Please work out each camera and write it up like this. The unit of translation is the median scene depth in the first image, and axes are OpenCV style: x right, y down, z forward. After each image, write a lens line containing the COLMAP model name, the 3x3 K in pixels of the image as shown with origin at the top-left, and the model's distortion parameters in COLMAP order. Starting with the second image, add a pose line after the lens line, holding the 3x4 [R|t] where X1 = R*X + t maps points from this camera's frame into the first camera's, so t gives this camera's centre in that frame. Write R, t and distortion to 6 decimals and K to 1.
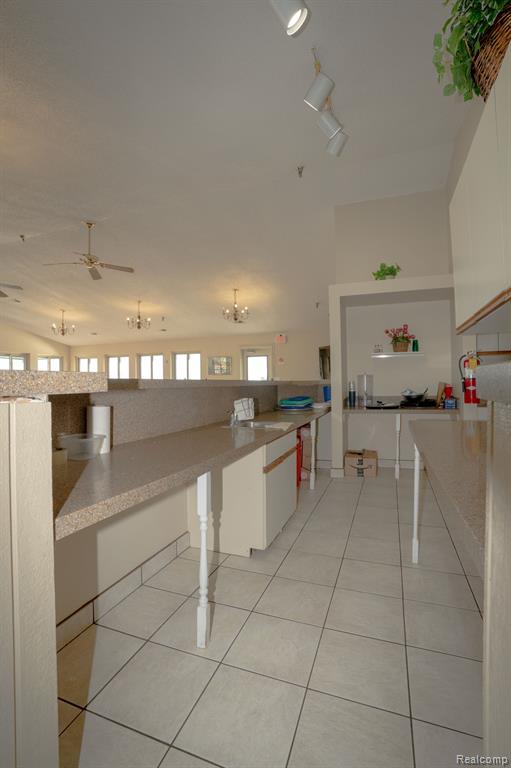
lens RADIAL K [[353.6, 0, 255.5], [0, 353.6, 384.0], [0, 0, 1]] dist [-0.072193, 0.024002]
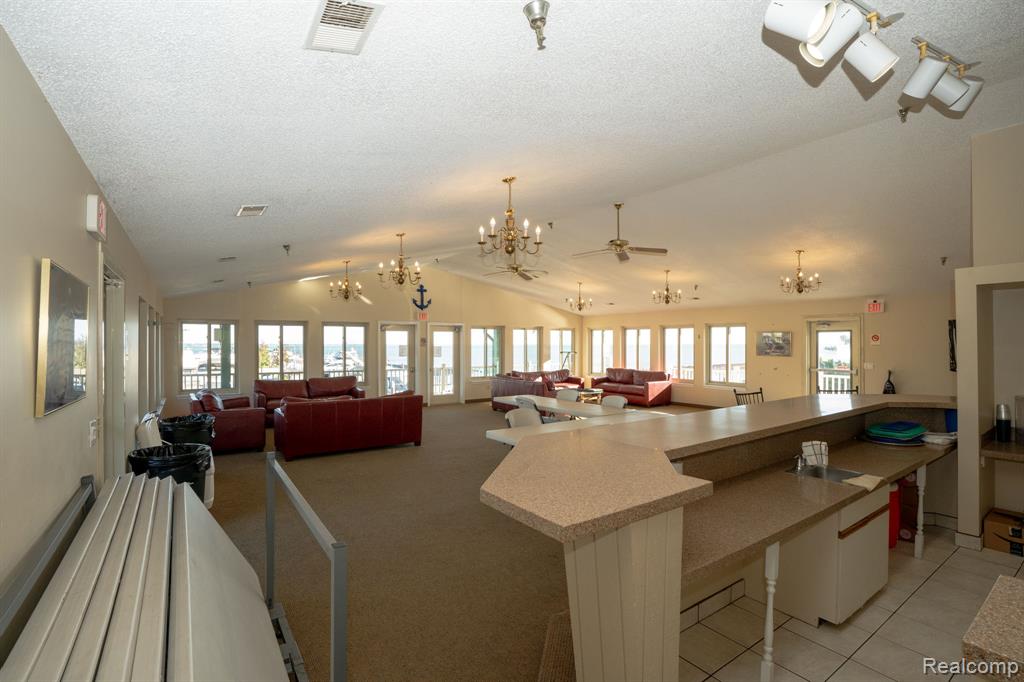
lens RADIAL K [[471.4, 0, 512.0], [0, 471.4, 341.0], [0, 0, 1]] dist [-0.072193, 0.024002]
pose [[0.821386, 0.006738, -0.570333, -0.002301], [-0.006375, 0.999976, 0.002632, -0.076053], [0.570337, 0.001474, 0.821410, -0.129852]]
